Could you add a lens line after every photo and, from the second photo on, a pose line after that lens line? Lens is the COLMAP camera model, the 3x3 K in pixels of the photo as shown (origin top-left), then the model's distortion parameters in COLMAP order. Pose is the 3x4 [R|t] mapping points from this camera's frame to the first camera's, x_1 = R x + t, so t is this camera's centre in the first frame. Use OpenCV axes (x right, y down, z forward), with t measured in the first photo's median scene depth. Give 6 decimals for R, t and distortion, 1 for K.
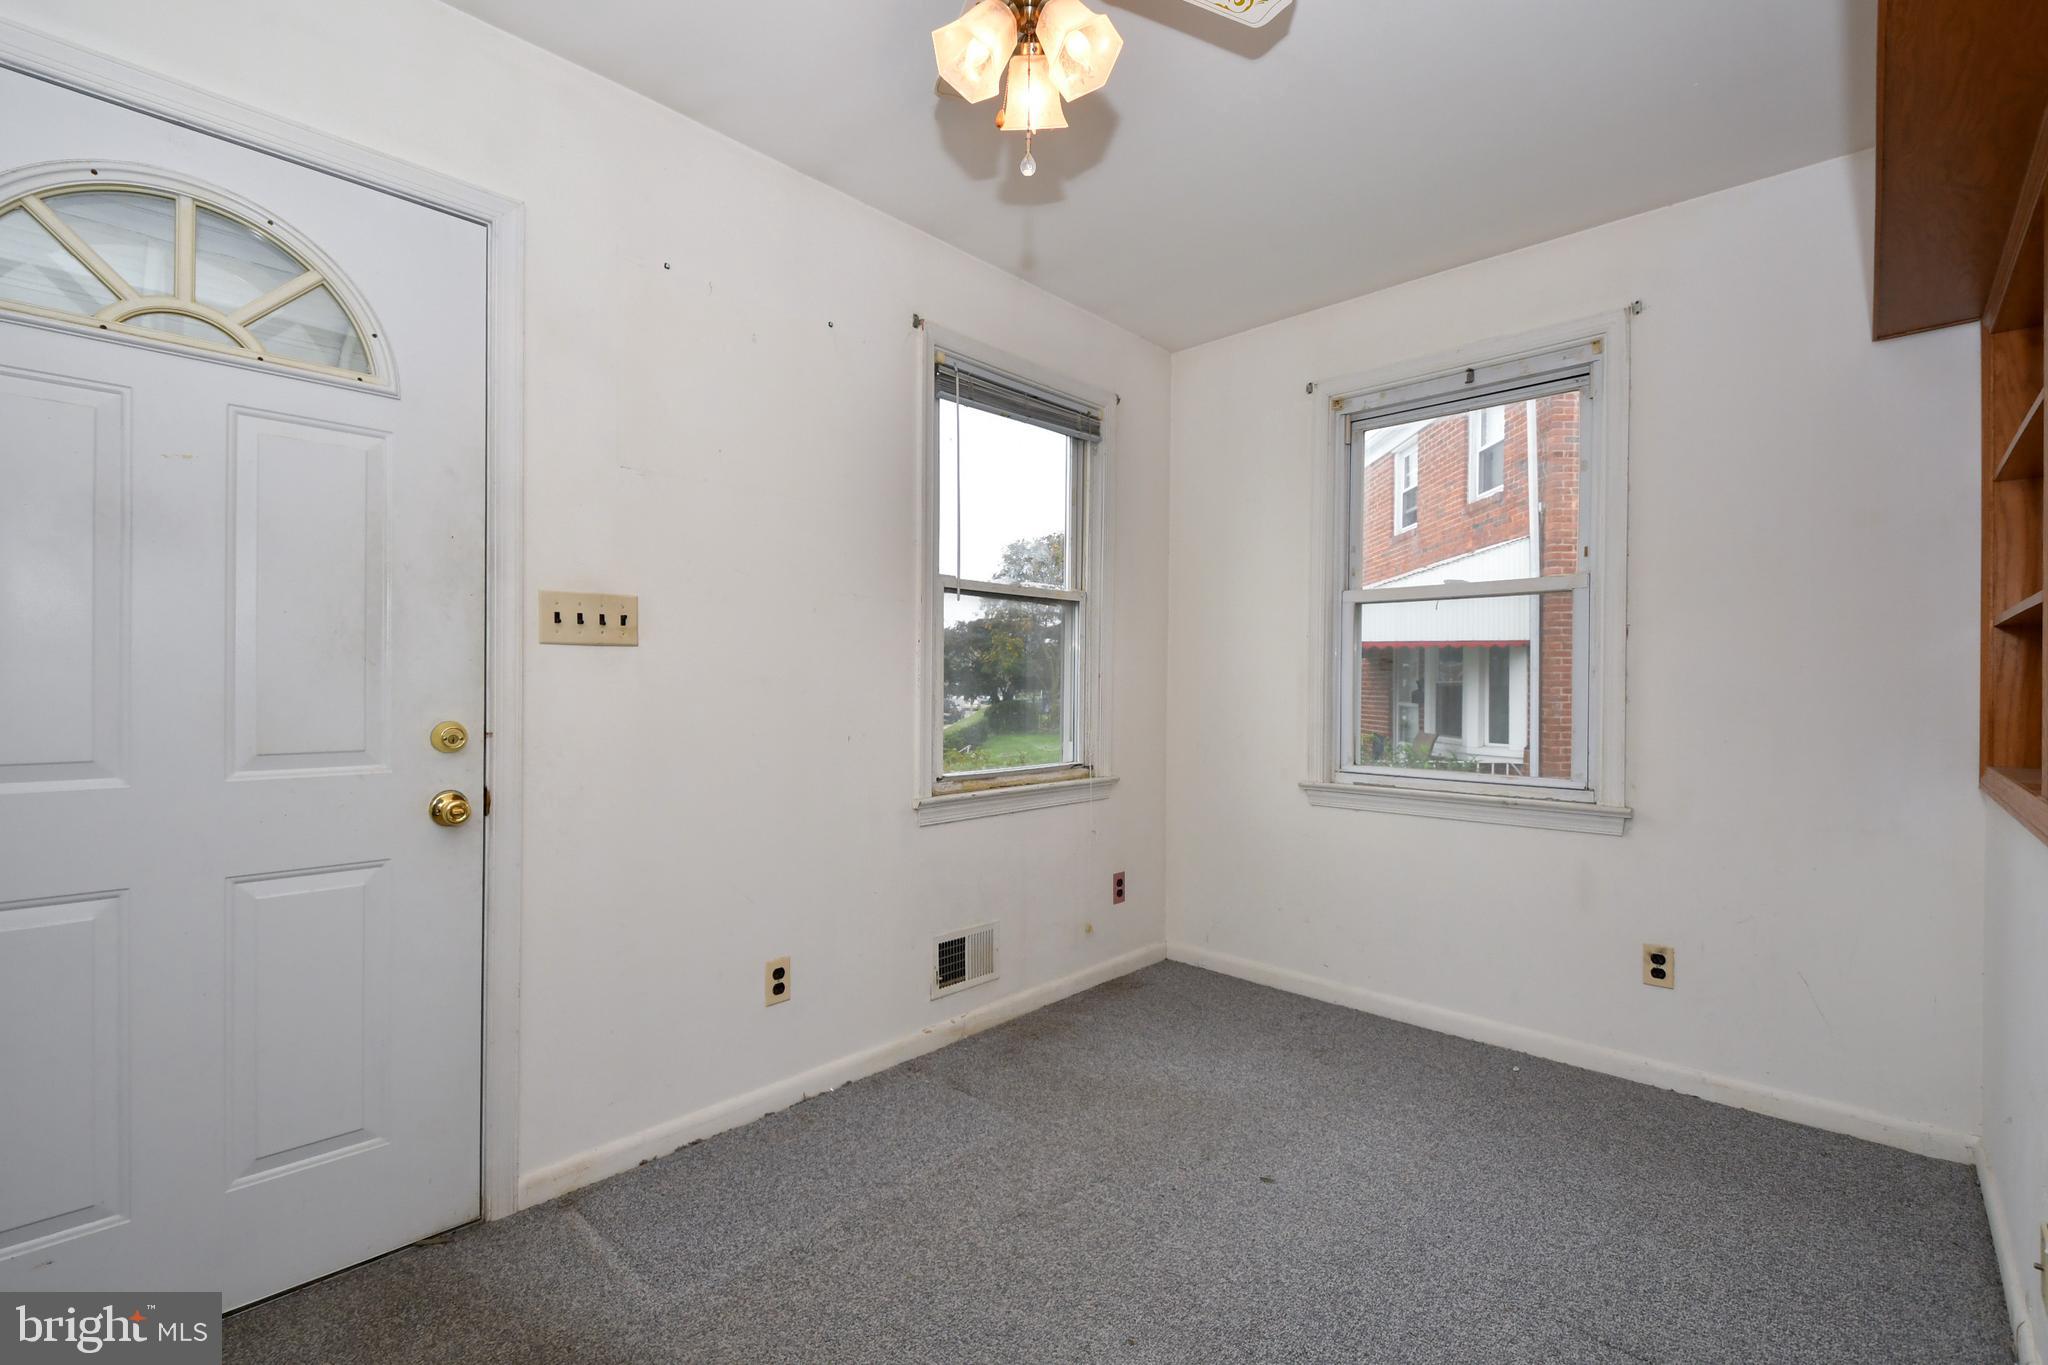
lens RADIAL K [[895.7, 0, 1021.2], [0, 895.7, 686.7], [0, 0, 1]] dist [0.048069, -0.025338]
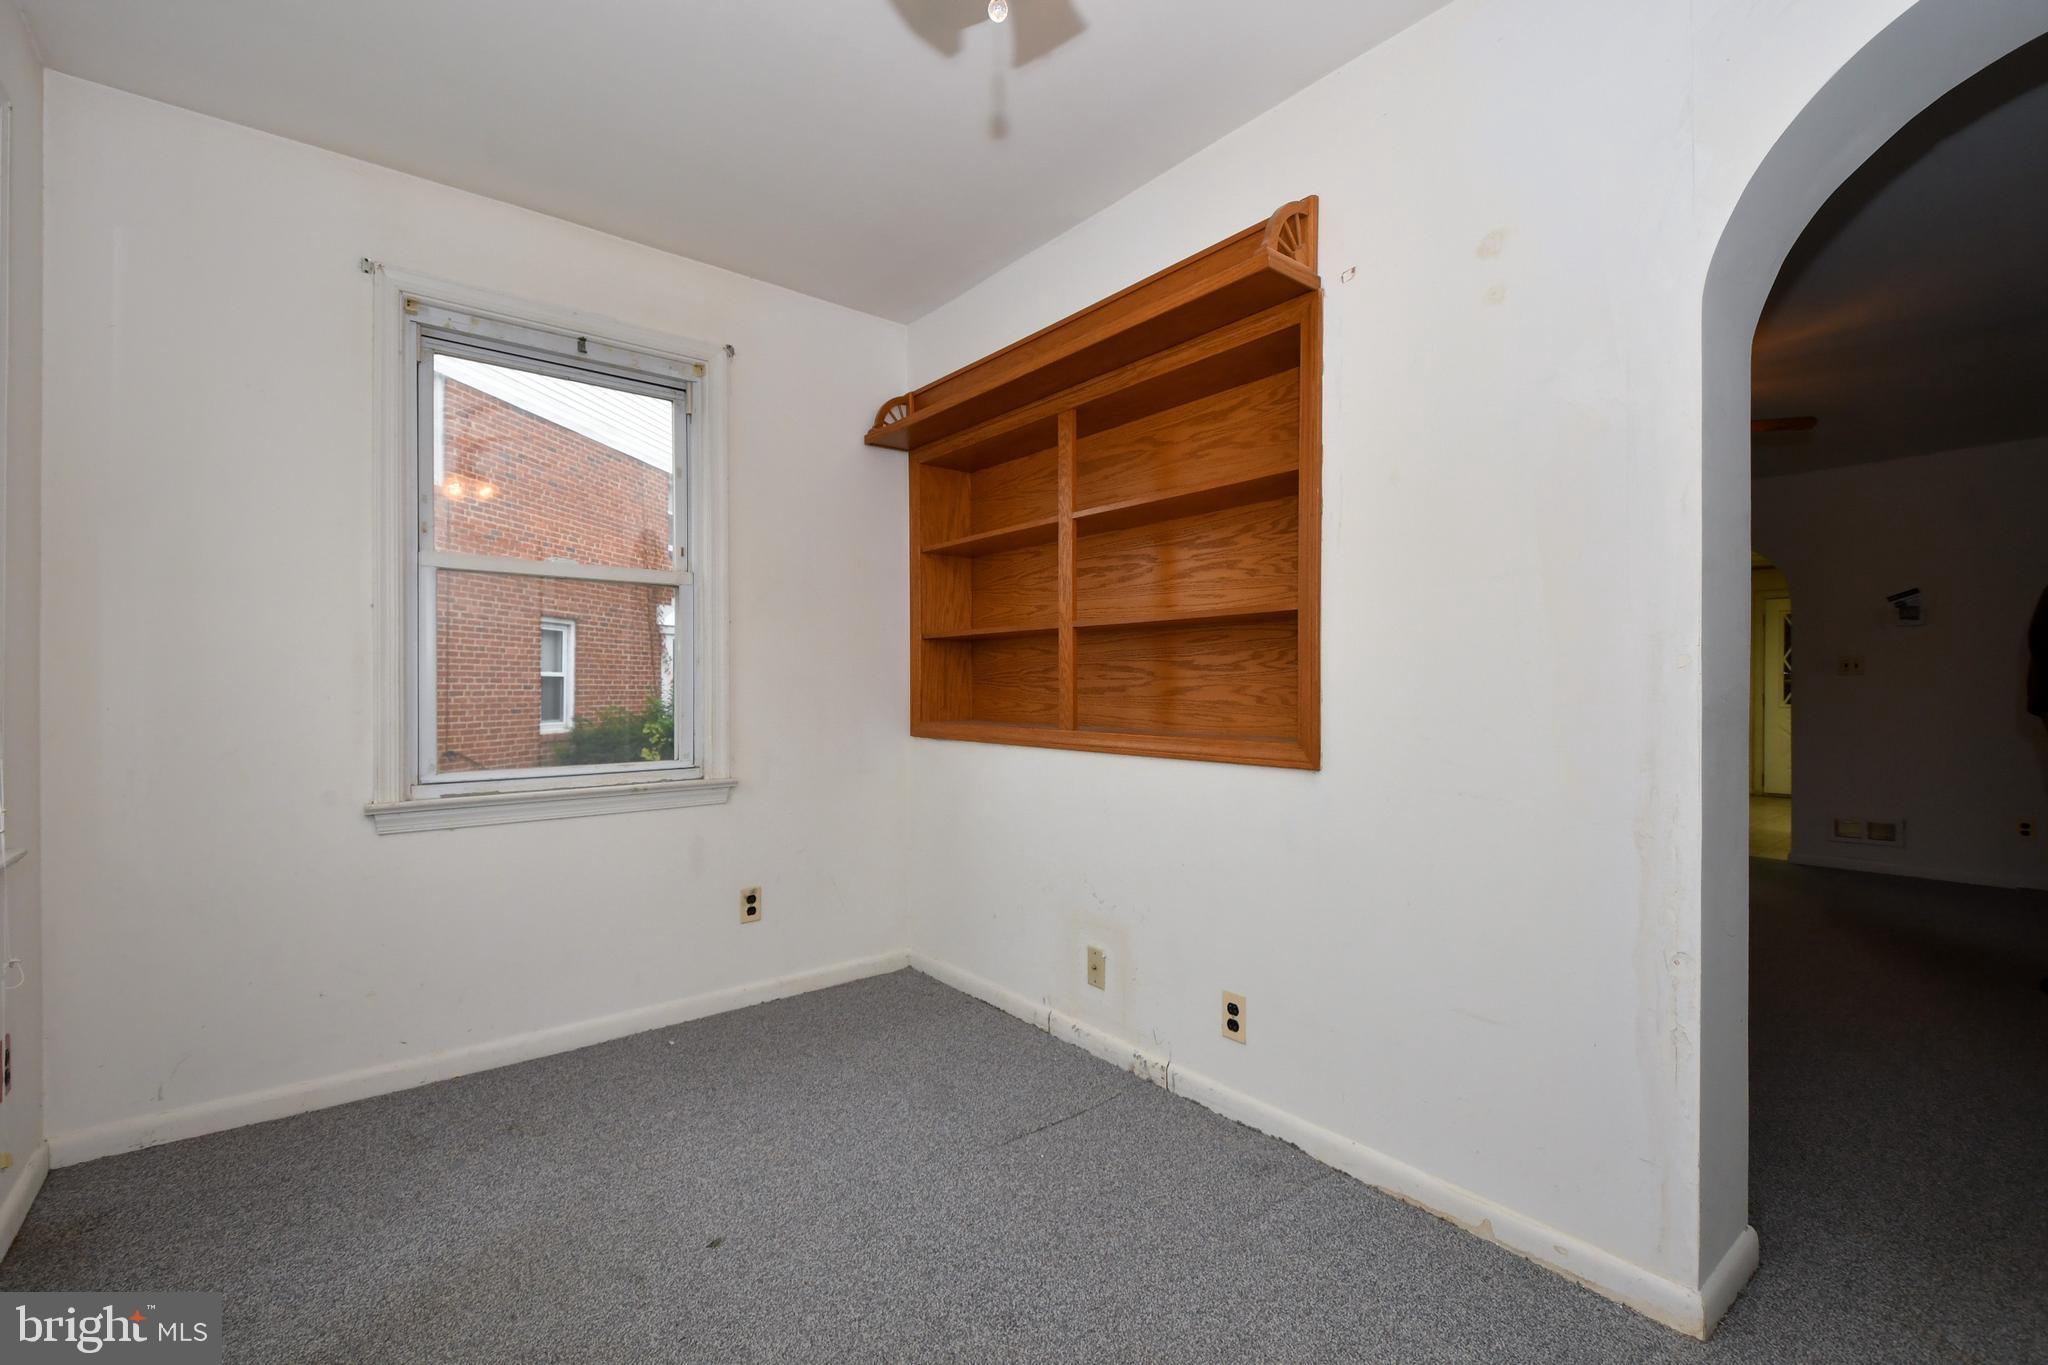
lens RADIAL K [[895.7, 0, 1021.2], [0, 895.7, 686.7], [0, 0, 1]] dist [0.048069, -0.025338]
pose [[0.139990, -0.007895, 0.990121, -0.406108], [0.005267, 0.999960, 0.007229, 0.008960], [-0.990139, 0.004203, 0.140026, 0.445582]]
